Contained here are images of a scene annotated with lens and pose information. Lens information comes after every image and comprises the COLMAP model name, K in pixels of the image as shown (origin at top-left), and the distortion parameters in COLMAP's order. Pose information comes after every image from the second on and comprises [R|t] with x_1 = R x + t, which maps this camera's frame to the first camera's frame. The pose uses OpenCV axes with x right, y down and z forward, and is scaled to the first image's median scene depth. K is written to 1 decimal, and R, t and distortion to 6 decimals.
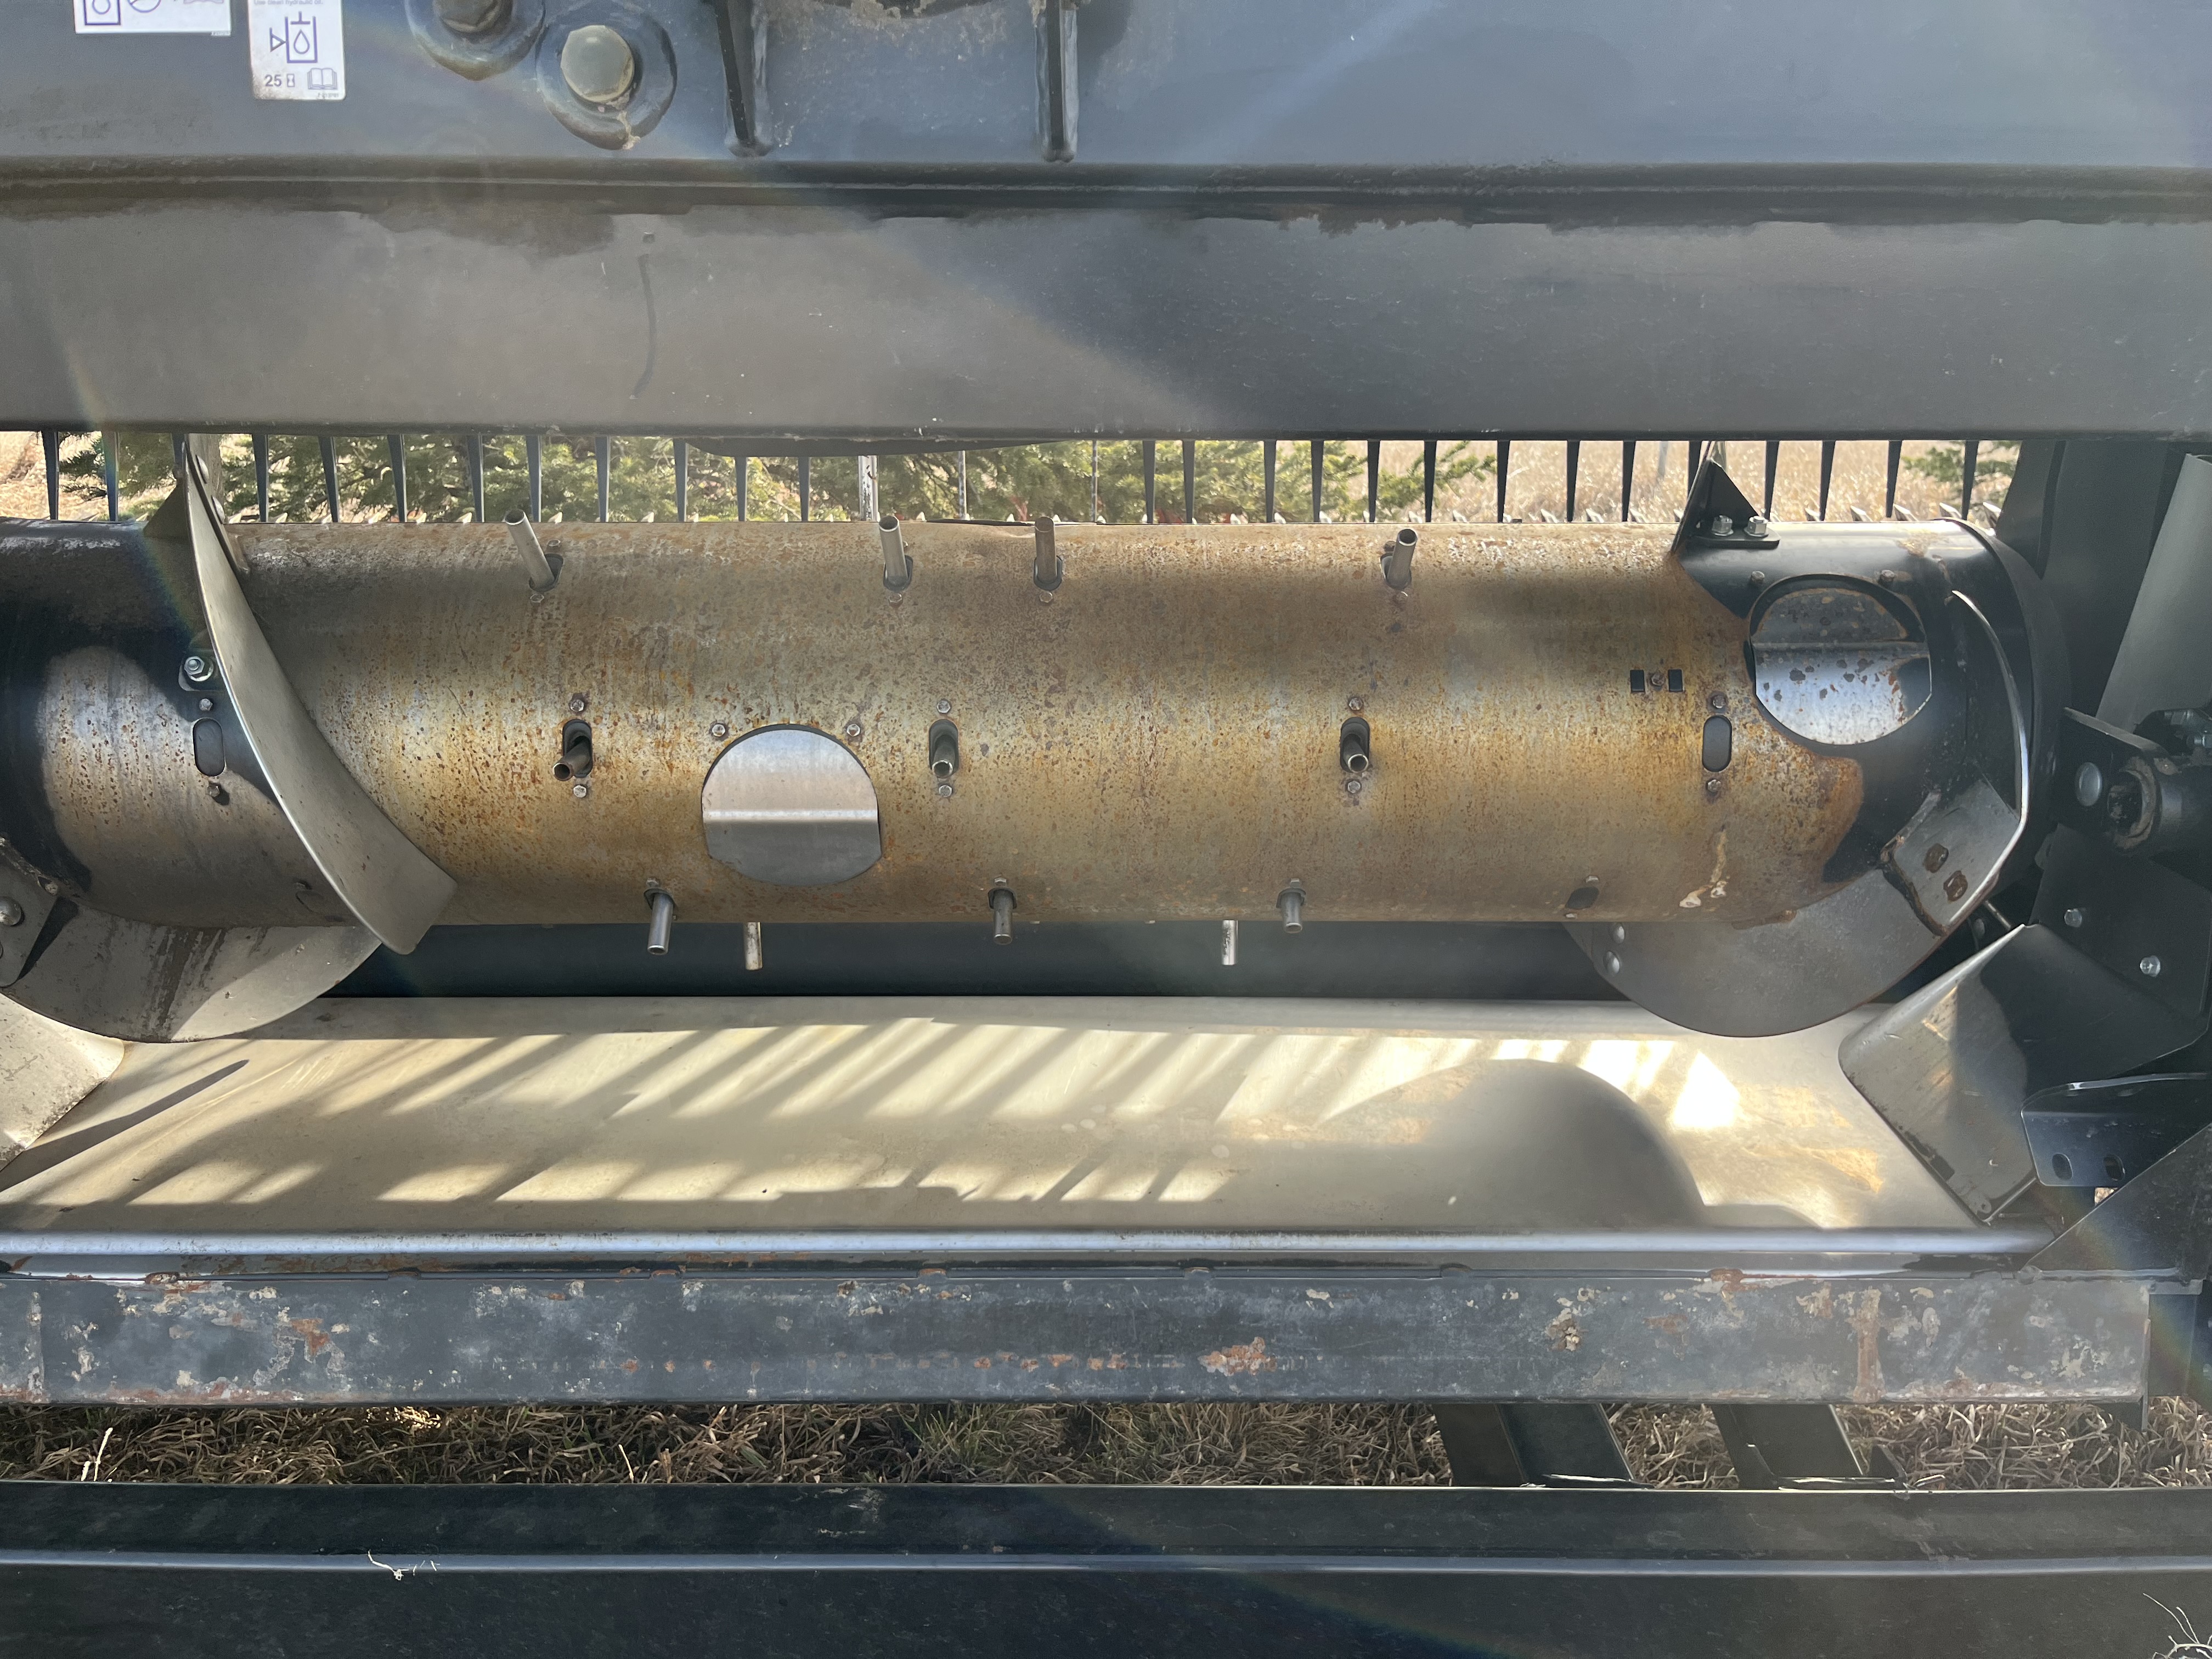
lens RADIAL K [[1699.3, 0, 1124.6], [0, 1699.3, 819.2], [0, 0, 1]] dist [0.066140, -0.084052]
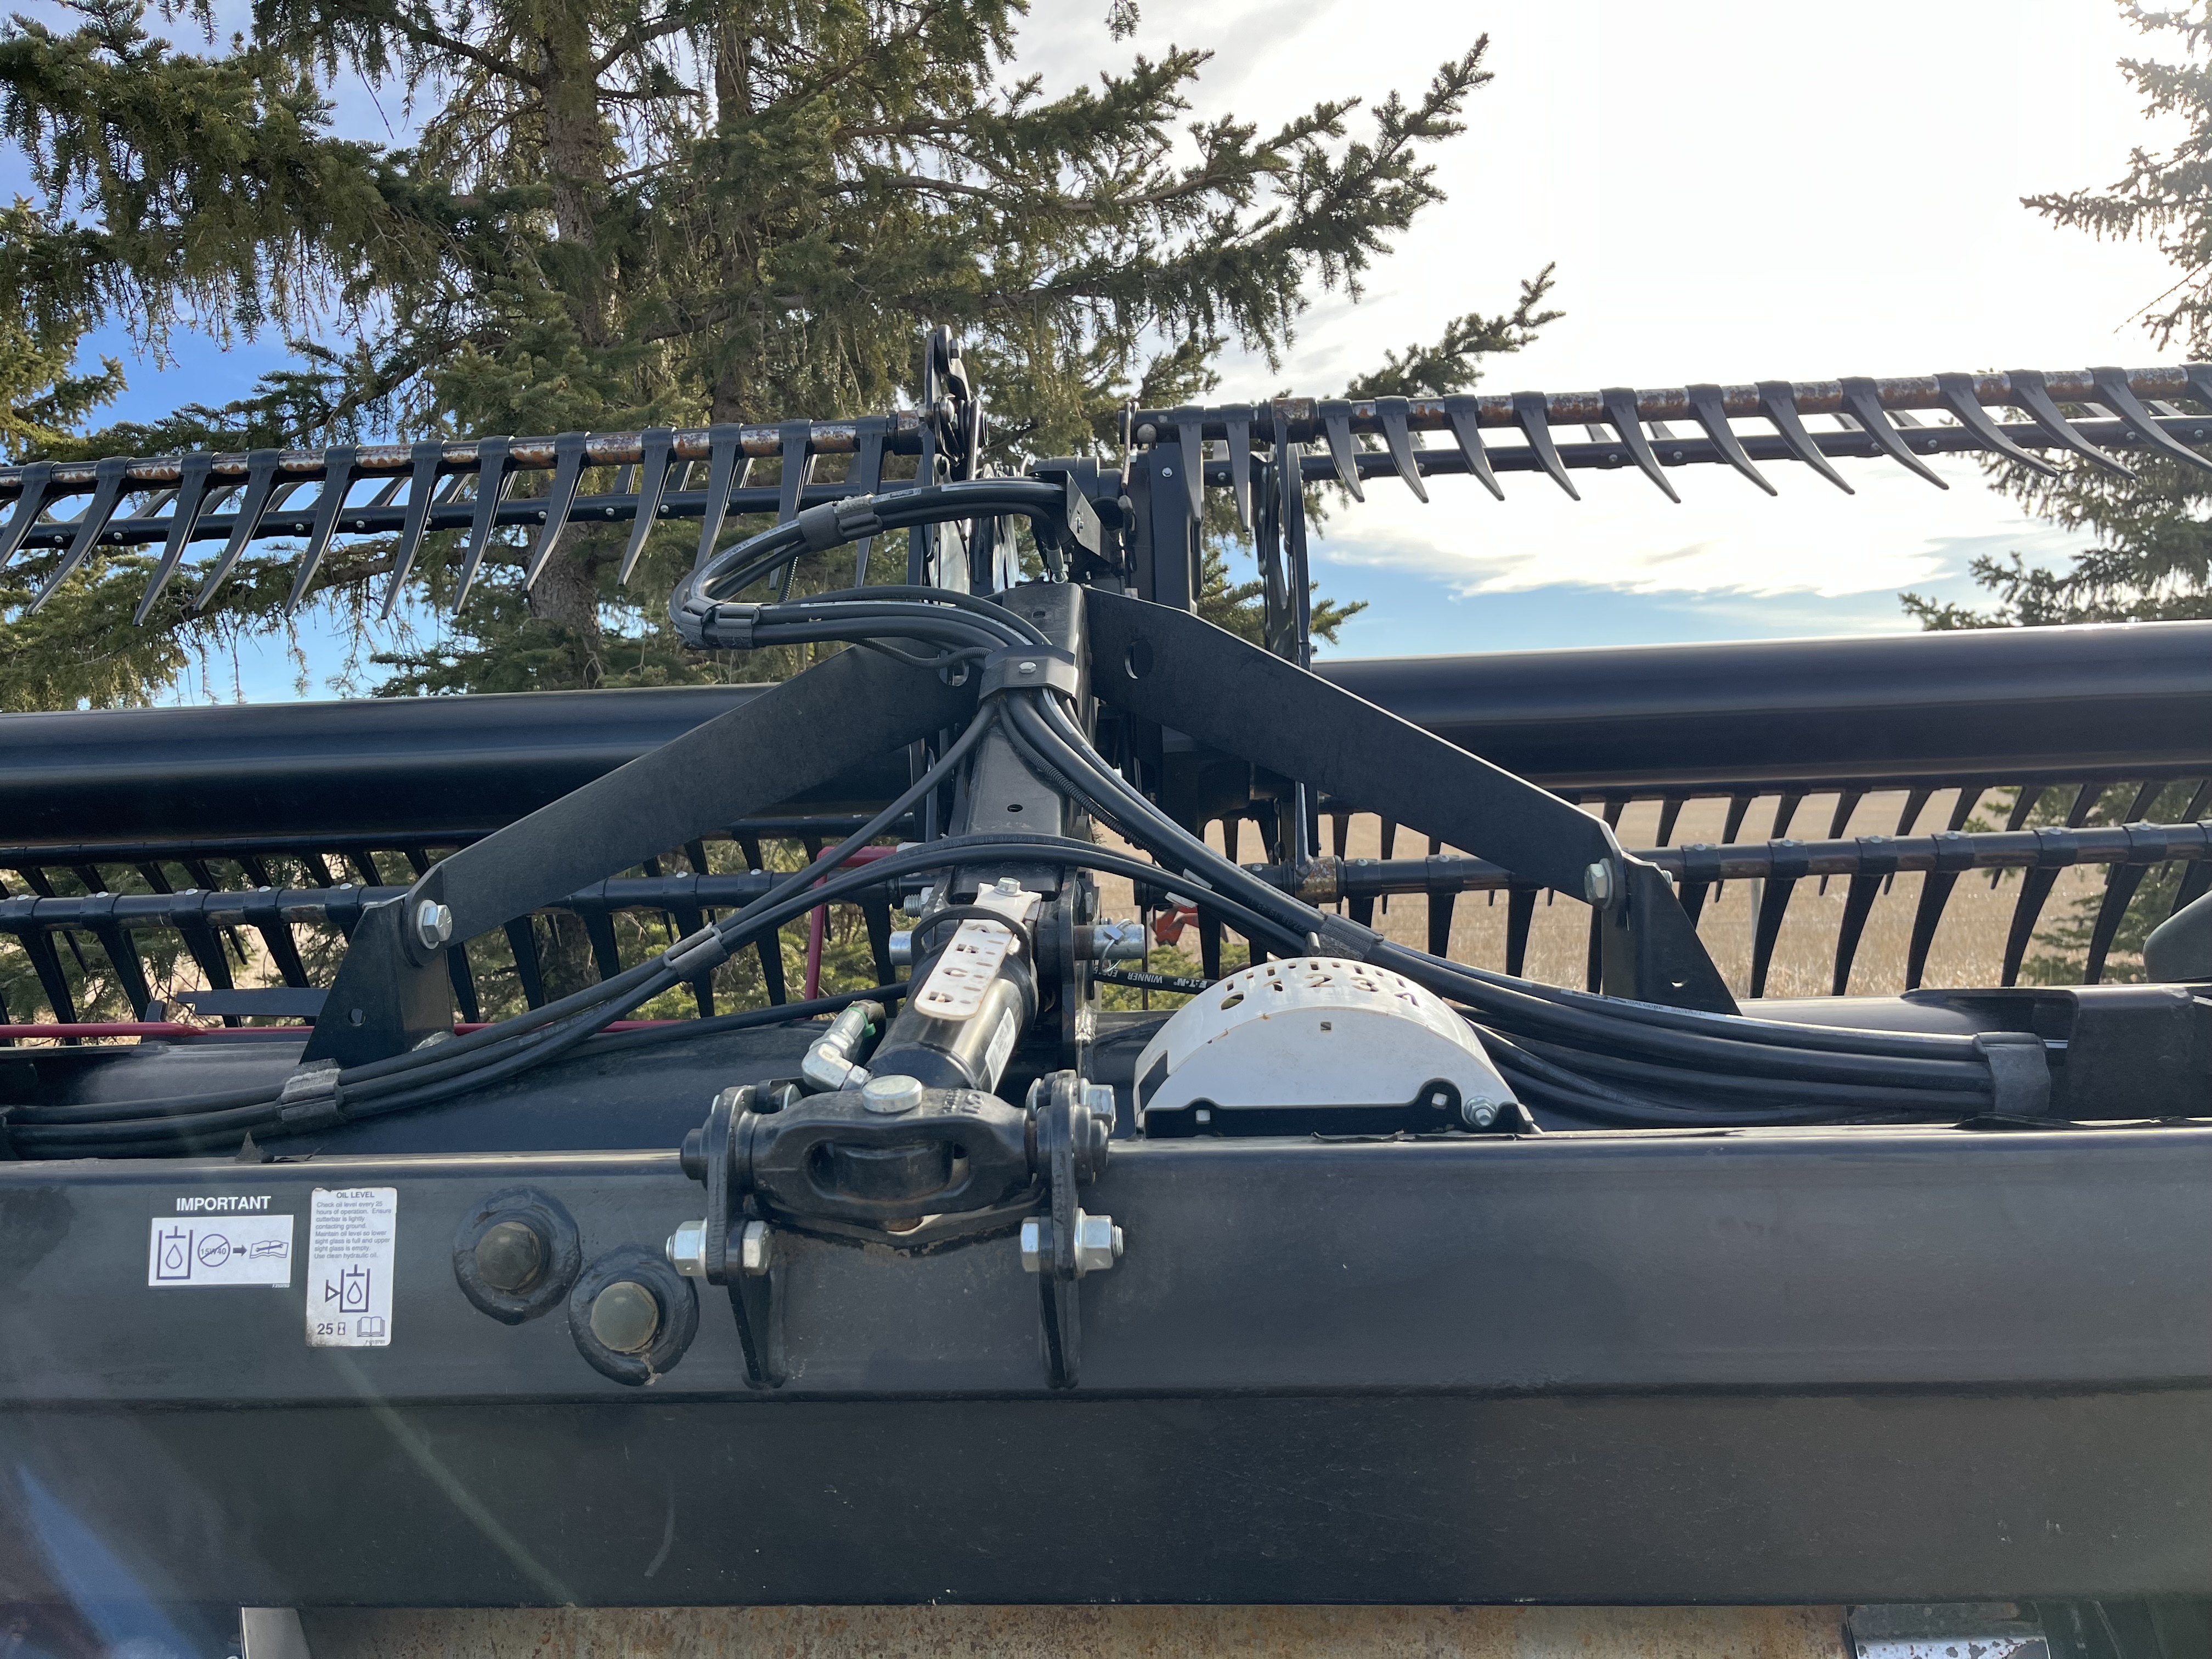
lens RADIAL K [[1699.3, 0, 1095.4], [0, 1699.3, 824.4], [0, 0, 1]] dist [0.066140, -0.084052]
pose [[0.996931, -0.036703, -0.069145, 0.064058], [0.016534, 0.962072, -0.272295, -0.431399], [0.076517, 0.270316, 0.959726, -0.066623]]
